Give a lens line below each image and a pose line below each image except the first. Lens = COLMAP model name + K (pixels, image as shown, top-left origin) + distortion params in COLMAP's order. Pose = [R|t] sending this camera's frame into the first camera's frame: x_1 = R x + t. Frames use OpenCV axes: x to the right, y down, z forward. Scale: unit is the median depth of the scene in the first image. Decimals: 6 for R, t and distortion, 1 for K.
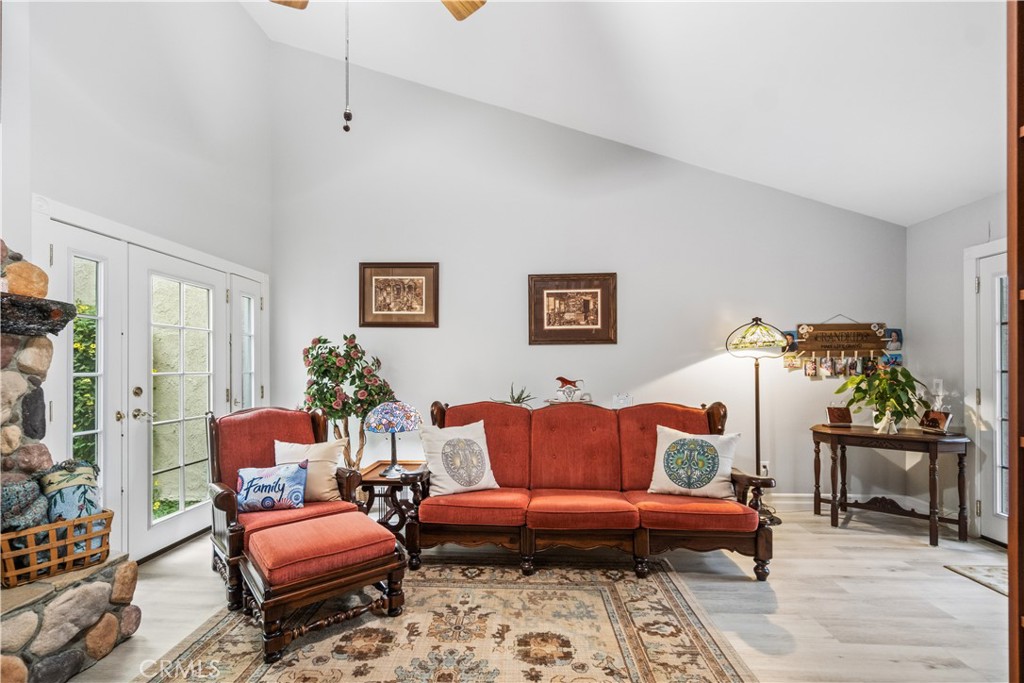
lens RADIAL K [[450.9, 0, 506.1], [0, 450.9, 372.8], [0, 0, 1]] dist [-0.004102, -0.000581]
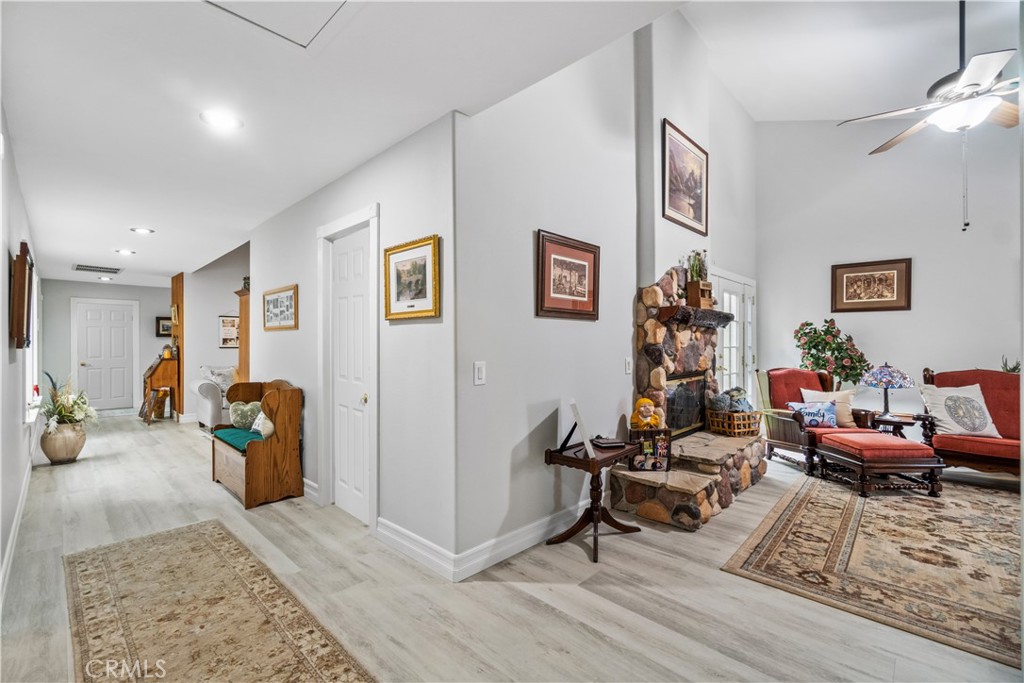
lens RADIAL K [[440.2, 0, 507.9], [0, 440.2, 345.5], [0, 0, 1]] dist [0.000758, 0.000891]
pose [[0.764458, -0.001481, -0.644671, -0.303711], [0.000511, 0.999998, -0.001692, -0.000652], [0.644673, 0.000964, 0.764458, -0.913846]]
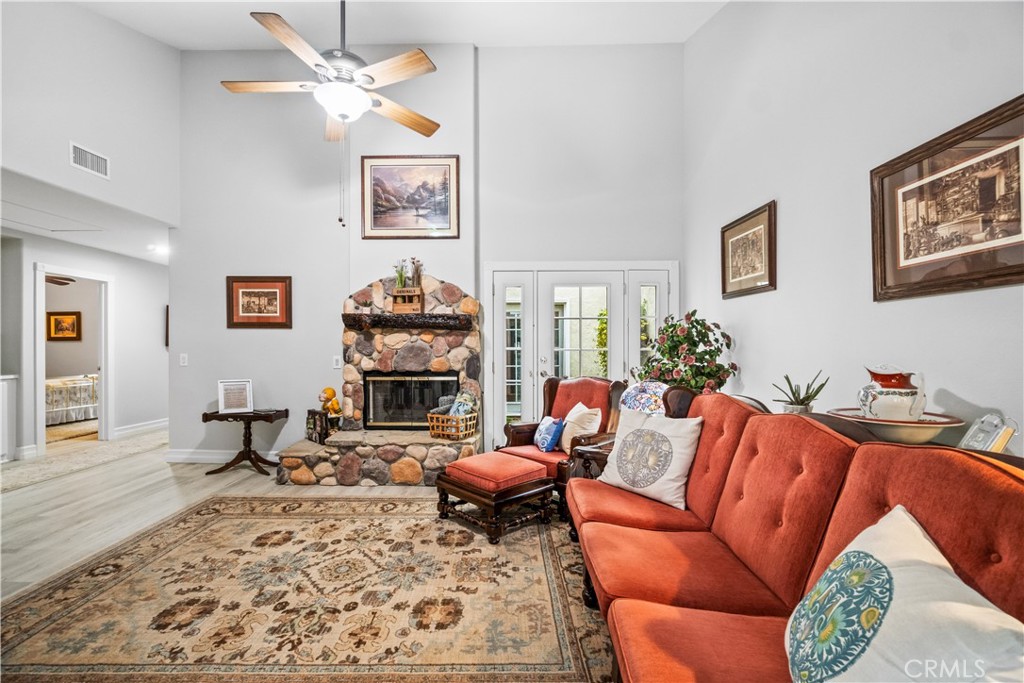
lens RADIAL K [[444.5, 0, 505.5], [0, 444.5, 346.1], [0, 0, 1]] dist [-0.002923, -0.000058]
pose [[0.047773, 0.003110, -0.998853, 0.762783], [-0.006323, 0.999976, 0.002811, -0.011700], [0.998838, 0.006181, 0.047792, 0.747588]]
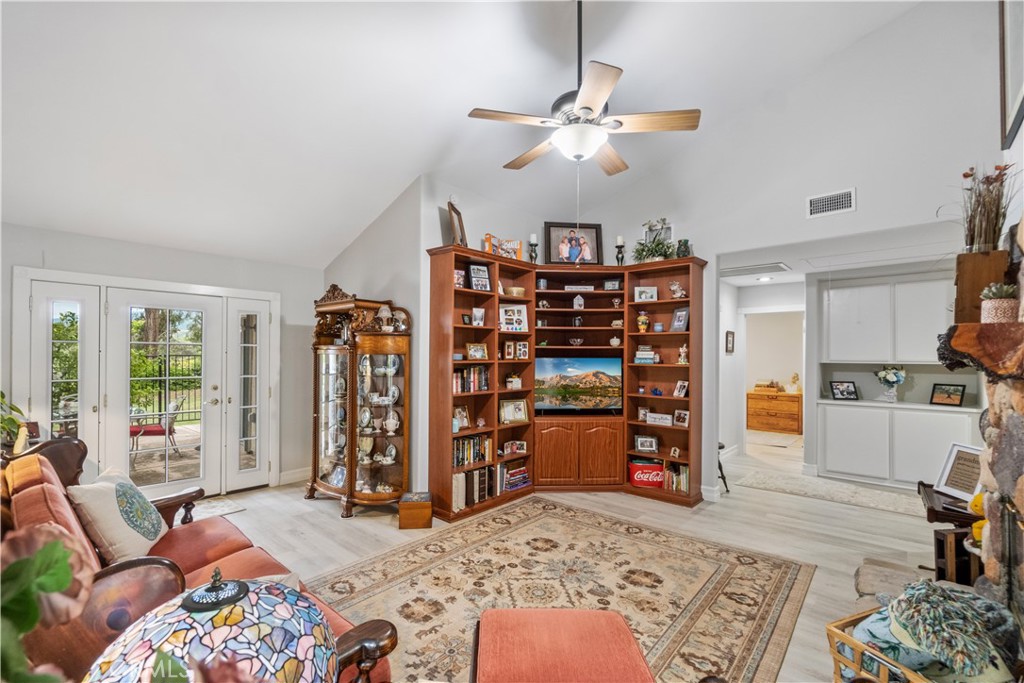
lens RADIAL K [[455.1, 0, 511.1], [0, 455.1, 354.2], [0, 0, 1]] dist [-0.003081, -0.000170]
pose [[-0.790398, -0.001631, 0.612592, -0.618371], [-0.000736, 0.999998, 0.001713, -0.082508], [-0.612594, 0.000903, -0.790397, 1.264441]]
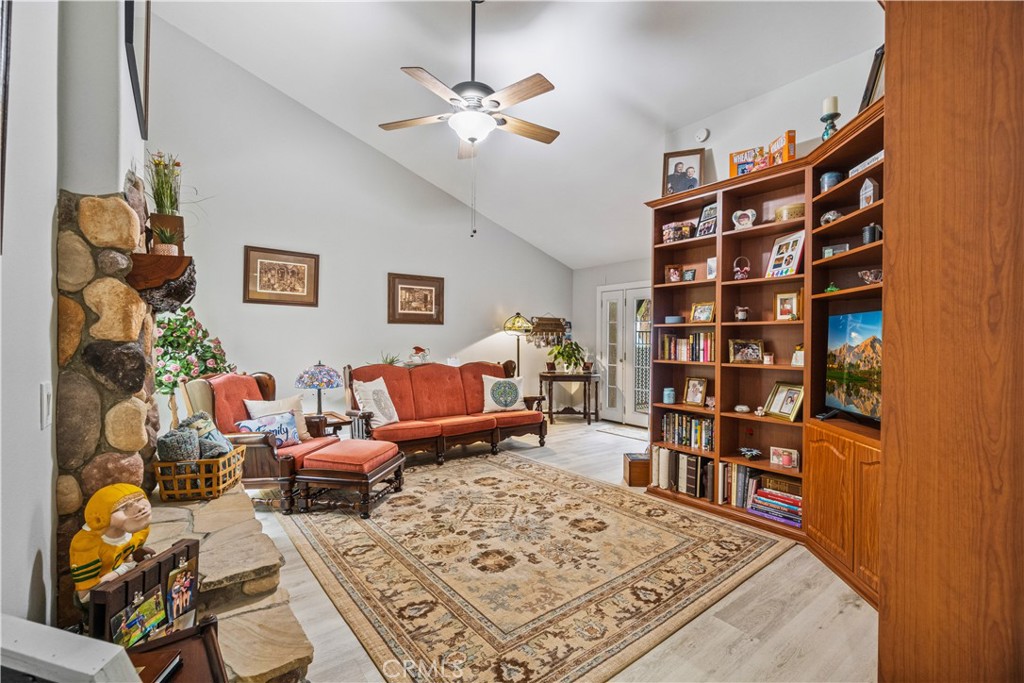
lens RADIAL K [[444.5, 0, 505.5], [0, 444.5, 346.1], [0, 0, 1]] dist [-0.002923, -0.000058]
pose [[0.761500, -0.001602, 0.648163, -0.772238], [-0.005144, 0.999951, 0.008516, -0.007885], [-0.648144, -0.009819, 0.761454, -0.376120]]
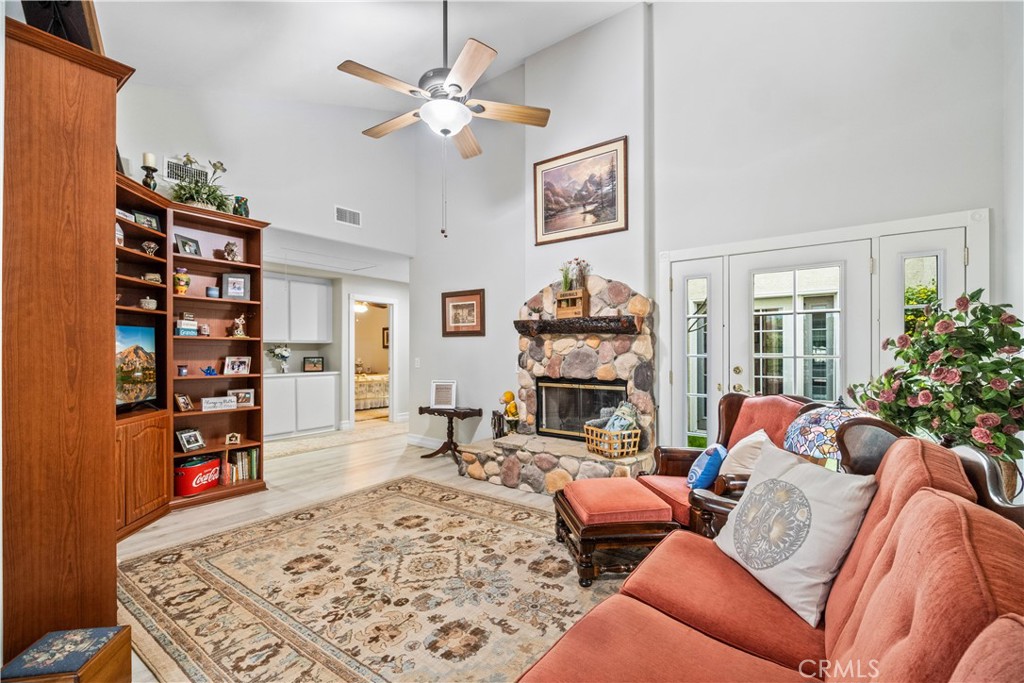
lens RADIAL K [[445.8, 0, 506.1], [0, 445.8, 351.8], [0, 0, 1]] dist [-0.002038, -0.000206]
pose [[-0.549085, 0.002801, -0.835762, 0.563724], [-0.004225, 0.999972, 0.006127, -0.013864], [0.835756, 0.006895, -0.549058, 1.091706]]
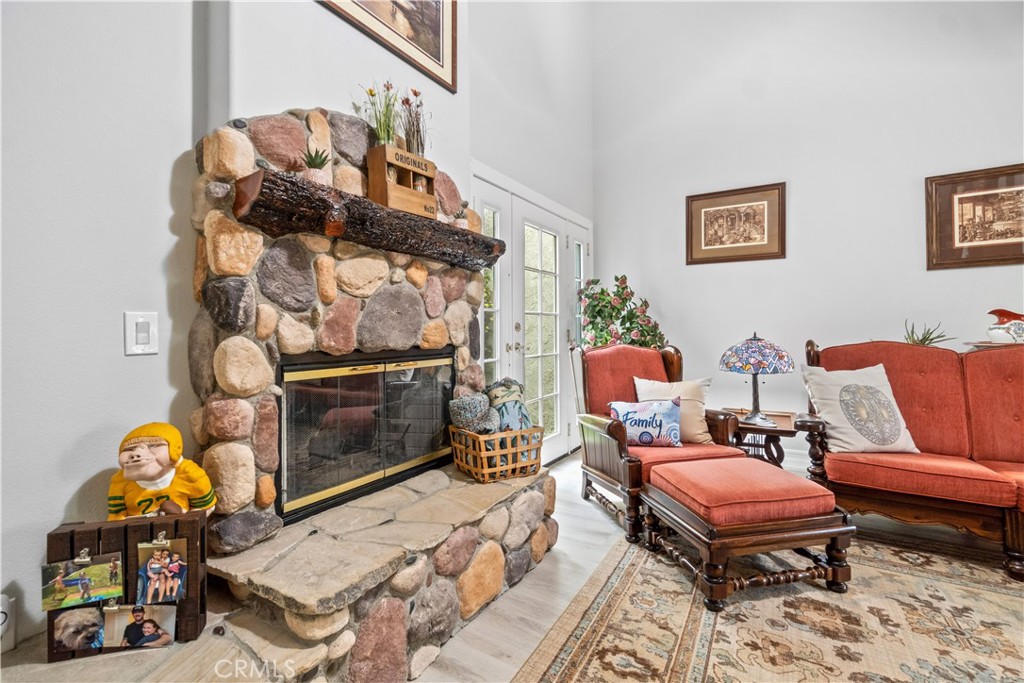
lens RADIAL K [[449.5, 0, 510.1], [0, 449.5, 328.8], [0, 0, 1]] dist [-0.013592, 0.005006]
pose [[0.878673, -0.010600, -0.477307, -0.289002], [0.005834, 0.999917, -0.011466, 0.056805], [0.477389, 0.007290, 0.878662, 0.009771]]
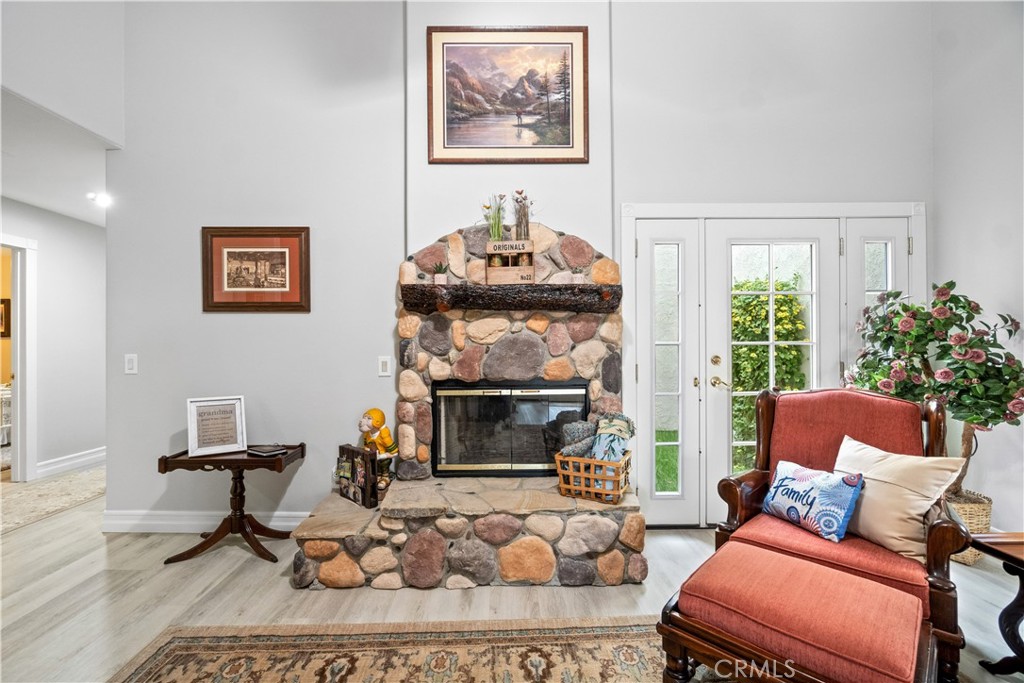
lens RADIAL K [[441.9, 0, 503.4], [0, 441.9, 341.0], [0, 0, 1]] dist [-0.004233, -0.000098]
pose [[0.077570, -0.003443, -0.996981, 0.149198], [-0.000388, 0.999994, -0.003483, 0.001869], [0.996987, 0.000657, 0.077568, 0.413421]]
